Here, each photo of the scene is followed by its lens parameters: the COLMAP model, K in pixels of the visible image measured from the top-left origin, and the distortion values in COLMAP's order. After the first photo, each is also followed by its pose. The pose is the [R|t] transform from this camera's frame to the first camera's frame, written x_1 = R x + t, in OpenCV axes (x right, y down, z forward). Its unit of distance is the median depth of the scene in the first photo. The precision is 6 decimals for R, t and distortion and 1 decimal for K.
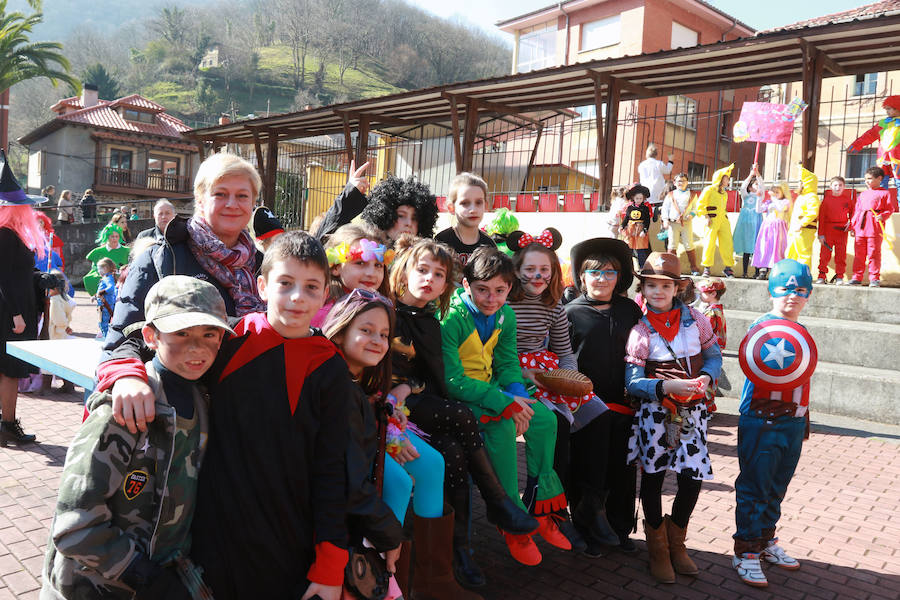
lens RADIAL K [[794.3, 0, 450.3], [0, 794.3, 300.3], [0, 0, 1]] dist [-0.047886, 0.018727]
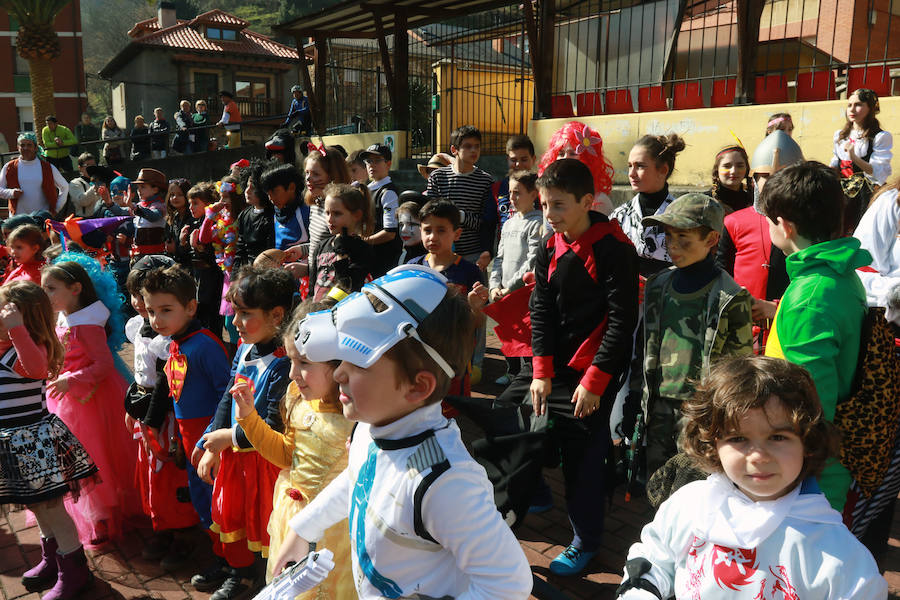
lens RADIAL K [[794.3, 0, 449.2], [0, 794.3, 300.4], [0, 0, 1]] dist [-0.047886, 0.018727]
pose [[0.992234, -0.035768, -0.119128, -0.044243], [0.047786, 0.993879, 0.099607, -0.010132], [0.114836, -0.104526, 0.987870, 0.116923]]
